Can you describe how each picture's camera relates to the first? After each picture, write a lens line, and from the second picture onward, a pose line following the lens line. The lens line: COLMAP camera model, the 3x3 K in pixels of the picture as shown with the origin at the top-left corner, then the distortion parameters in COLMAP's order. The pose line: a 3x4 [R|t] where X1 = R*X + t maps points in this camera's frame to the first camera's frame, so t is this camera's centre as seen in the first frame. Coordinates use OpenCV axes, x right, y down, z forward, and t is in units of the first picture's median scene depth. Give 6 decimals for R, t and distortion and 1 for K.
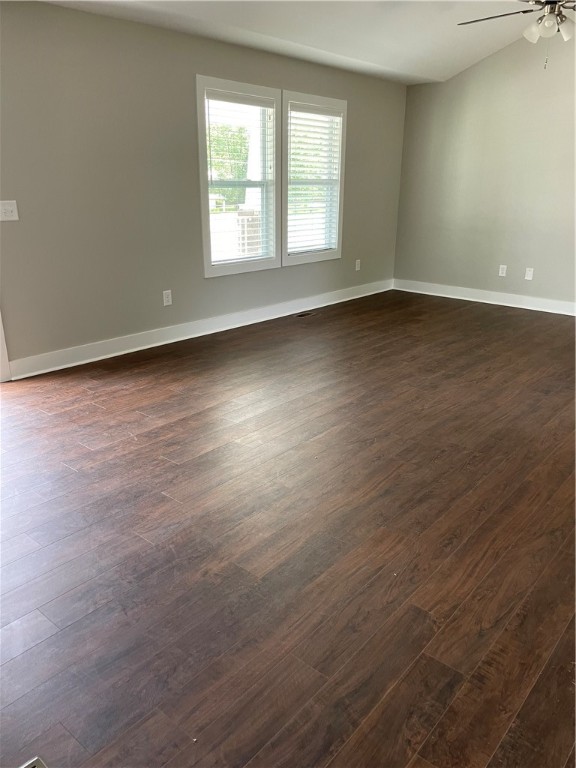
lens RADIAL K [[586.3, 0, 290.7], [0, 586.3, 384.0], [0, 0, 1]] dist [0.067158, -0.095717]
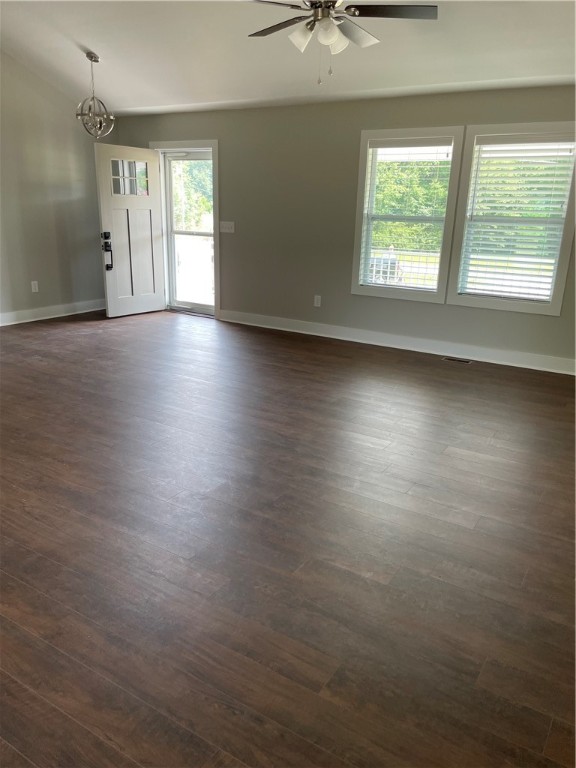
lens RADIAL K [[586.3, 0, 290.7], [0, 586.3, 384.0], [0, 0, 1]] dist [0.067158, -0.095717]
pose [[0.147991, 0.279176, -0.948767, 0.986227], [-0.348695, 0.912454, 0.214100, -0.216512], [0.925478, 0.299146, 0.232382, 0.632585]]
